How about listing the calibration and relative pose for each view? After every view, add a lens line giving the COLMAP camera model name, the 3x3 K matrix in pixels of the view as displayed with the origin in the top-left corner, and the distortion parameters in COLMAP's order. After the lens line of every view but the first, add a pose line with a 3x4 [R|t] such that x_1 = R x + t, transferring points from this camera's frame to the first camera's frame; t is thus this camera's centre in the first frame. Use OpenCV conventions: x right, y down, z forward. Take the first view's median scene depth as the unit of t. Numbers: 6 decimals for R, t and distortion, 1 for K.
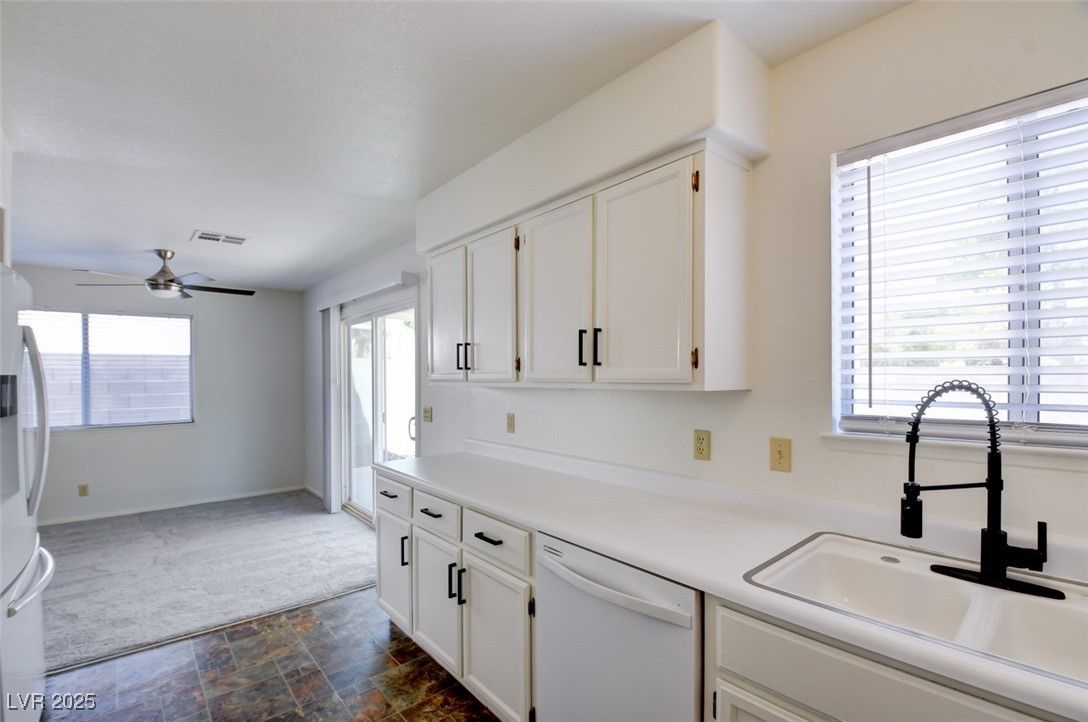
lens RADIAL K [[485.9, 0, 545.0], [0, 485.9, 380.3], [0, 0, 1]] dist [0.002157, -0.019628]
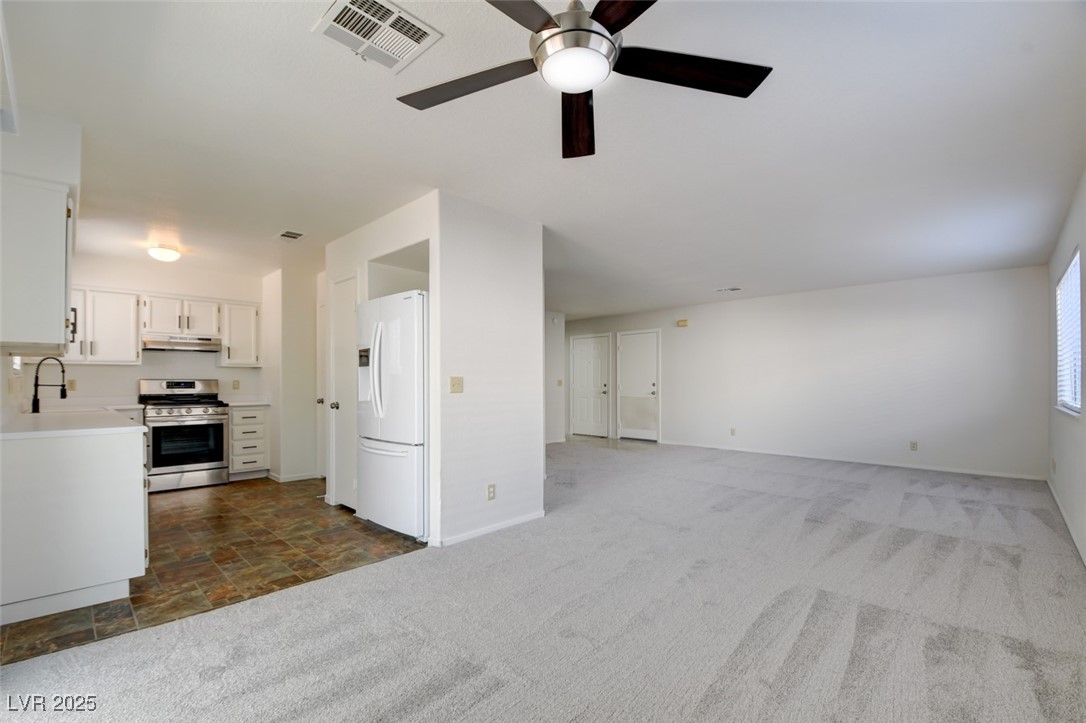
lens RADIAL K [[485.0, 0, 544.0], [0, 485.0, 380.8], [0, 0, 1]] dist [0.002157, -0.019628]
pose [[-0.996847, 0.018883, -0.077063, -1.188825], [0.018841, 0.999822, 0.001273, 0.103799], [0.077073, -0.000183, -0.997025, 2.234737]]
